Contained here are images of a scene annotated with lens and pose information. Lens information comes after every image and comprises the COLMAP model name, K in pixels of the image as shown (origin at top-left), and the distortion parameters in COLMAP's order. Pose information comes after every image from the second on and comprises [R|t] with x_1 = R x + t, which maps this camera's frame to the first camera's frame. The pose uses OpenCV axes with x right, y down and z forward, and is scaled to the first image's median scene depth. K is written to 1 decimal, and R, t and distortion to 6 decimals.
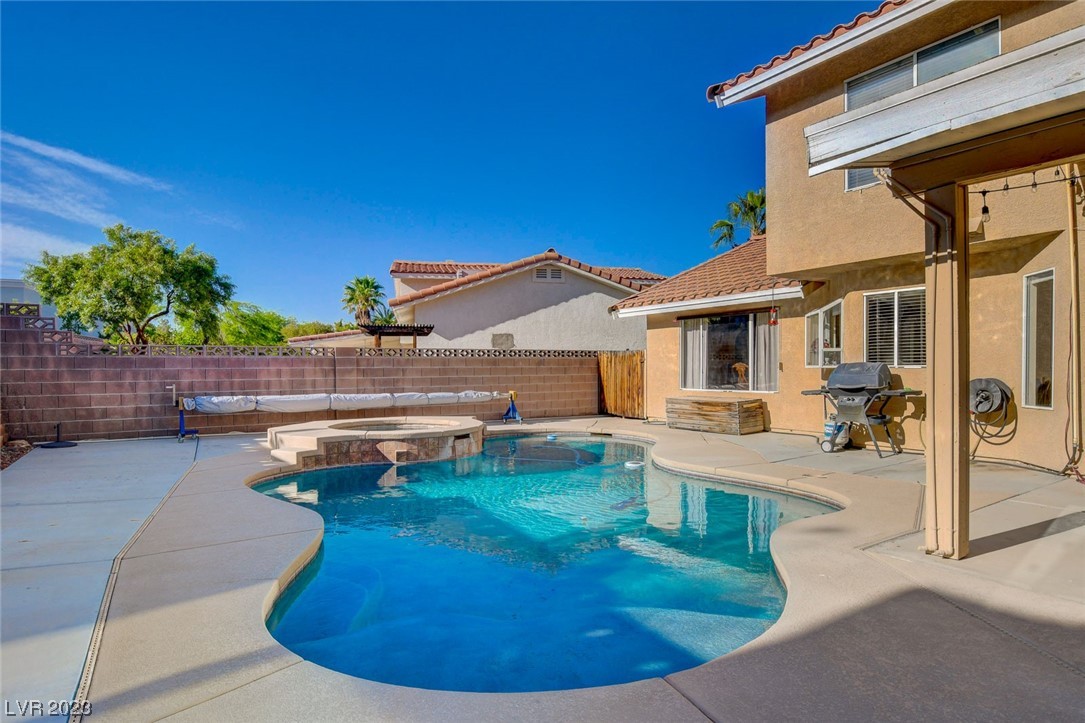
lens RADIAL K [[593.6, 0, 538.7], [0, 593.6, 372.4], [0, 0, 1]] dist [-0.020172, 0.001649]
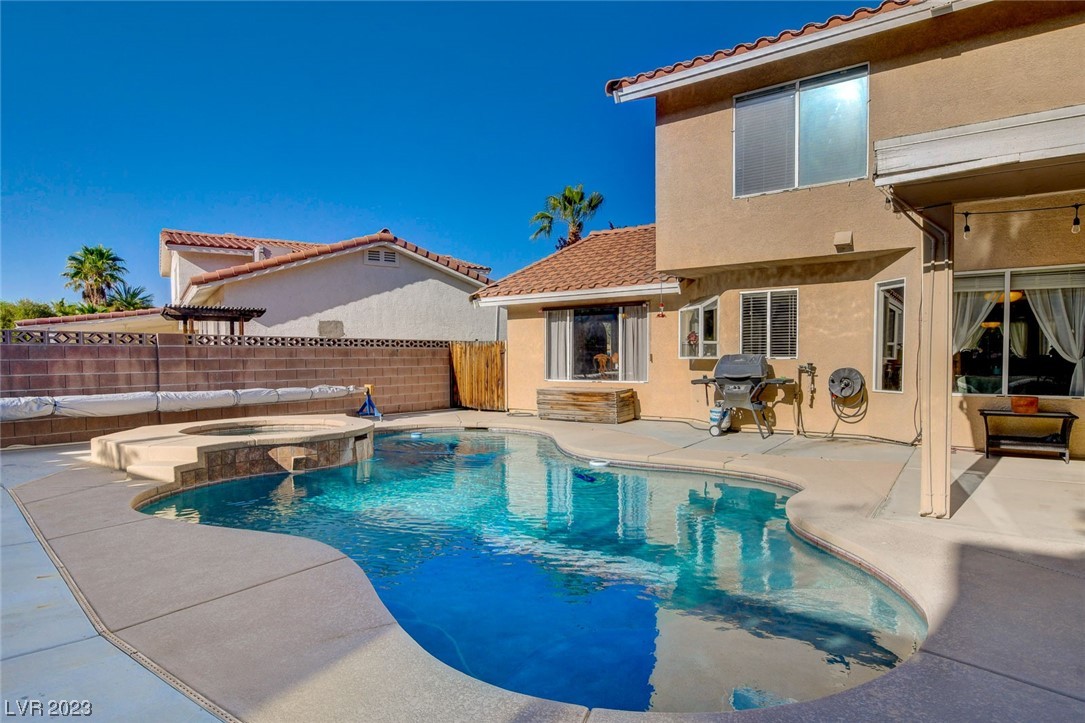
lens RADIAL K [[611.4, 0, 537.1], [0, 611.4, 376.8], [0, 0, 1]] dist [-0.018146, 0.000364]
pose [[0.932108, -0.010825, 0.362018, -0.168810], [0.002914, 0.999745, 0.022393, -0.000790], [-0.362168, -0.019818, 0.931902, 0.050000]]
